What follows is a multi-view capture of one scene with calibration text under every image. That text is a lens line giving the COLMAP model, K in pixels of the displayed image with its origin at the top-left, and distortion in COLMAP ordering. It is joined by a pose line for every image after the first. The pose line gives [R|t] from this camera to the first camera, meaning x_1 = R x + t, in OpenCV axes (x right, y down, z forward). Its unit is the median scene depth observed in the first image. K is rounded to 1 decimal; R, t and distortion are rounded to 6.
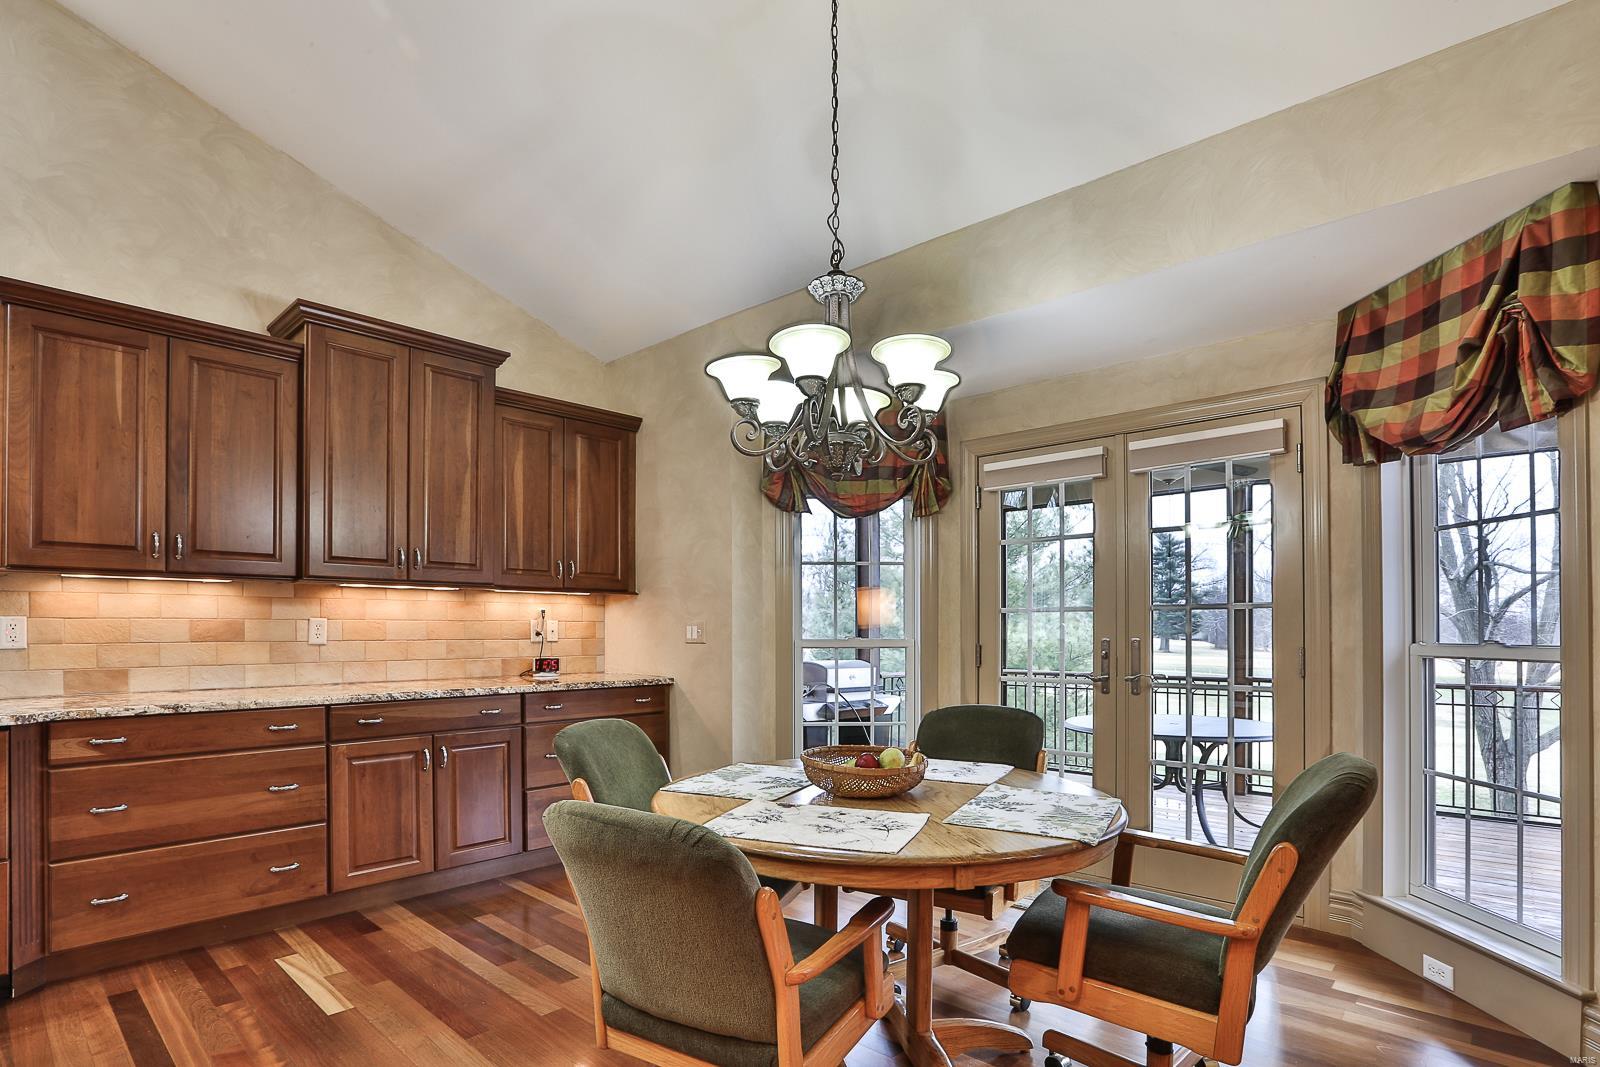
lens RADIAL K [[821.6, 0, 777.0], [0, 821.6, 614.0], [0, 0, 1]] dist [-0.038075, 0.021615]
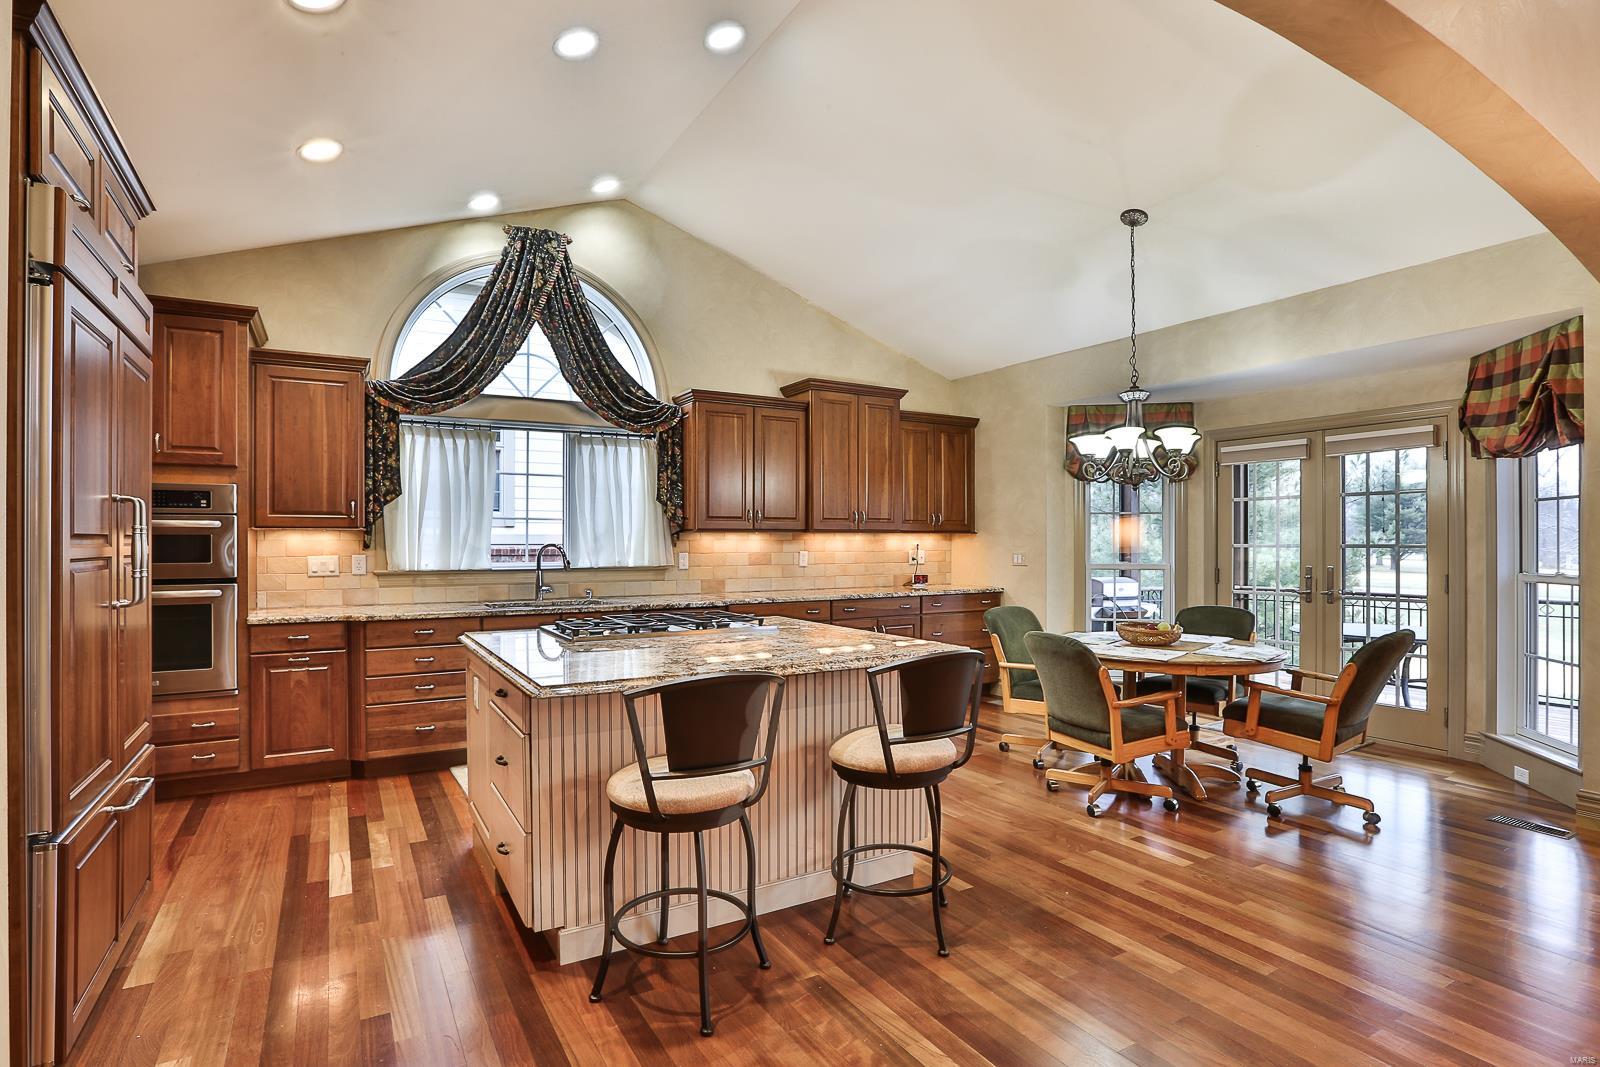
lens RADIAL K [[800.2, 0, 800.0], [0, 800.2, 533.5], [0, 0, 1]] dist [-0.044004, 0.029880]
pose [[0.965575, -0.001754, -0.260120, -0.159697], [0.003971, 0.999960, 0.007998, -0.058655], [0.260096, -0.008756, 0.965543, -0.832036]]
